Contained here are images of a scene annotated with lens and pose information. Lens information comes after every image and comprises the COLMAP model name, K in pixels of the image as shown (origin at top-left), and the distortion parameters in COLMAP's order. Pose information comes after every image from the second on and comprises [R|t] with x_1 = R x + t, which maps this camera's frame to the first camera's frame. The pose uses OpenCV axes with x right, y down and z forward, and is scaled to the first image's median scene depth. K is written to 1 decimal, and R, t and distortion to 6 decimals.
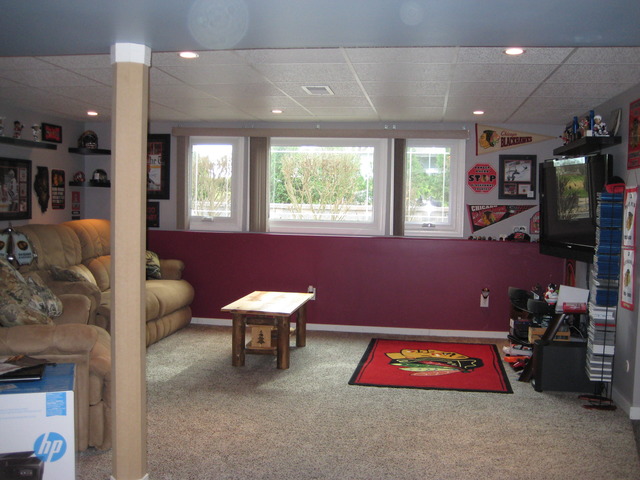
lens RADIAL K [[676.3, 0, 320.0], [0, 676.3, 240.0], [0, 0, 1]] dist [-0.152788, 0.202604]
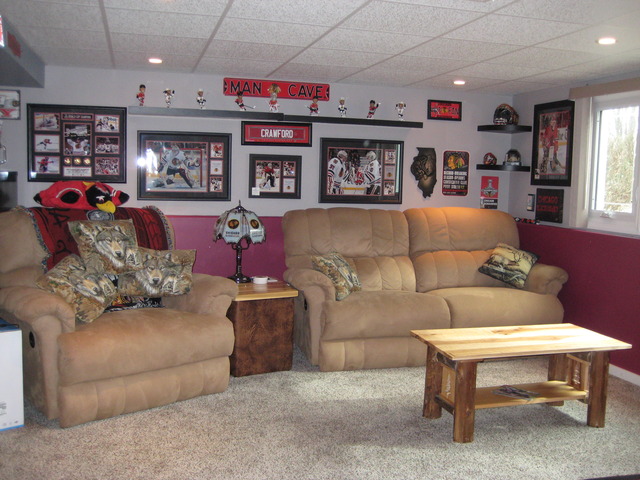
lens RADIAL K [[676.3, 0, 320.0], [0, 676.3, 240.0], [0, 0, 1]] dist [-0.152788, 0.202604]
pose [[0.401955, 0.071947, -0.912828, 0.381718], [-0.071424, 0.996334, 0.047078, -0.017897], [0.912869, 0.046275, 0.405621, 0.507506]]
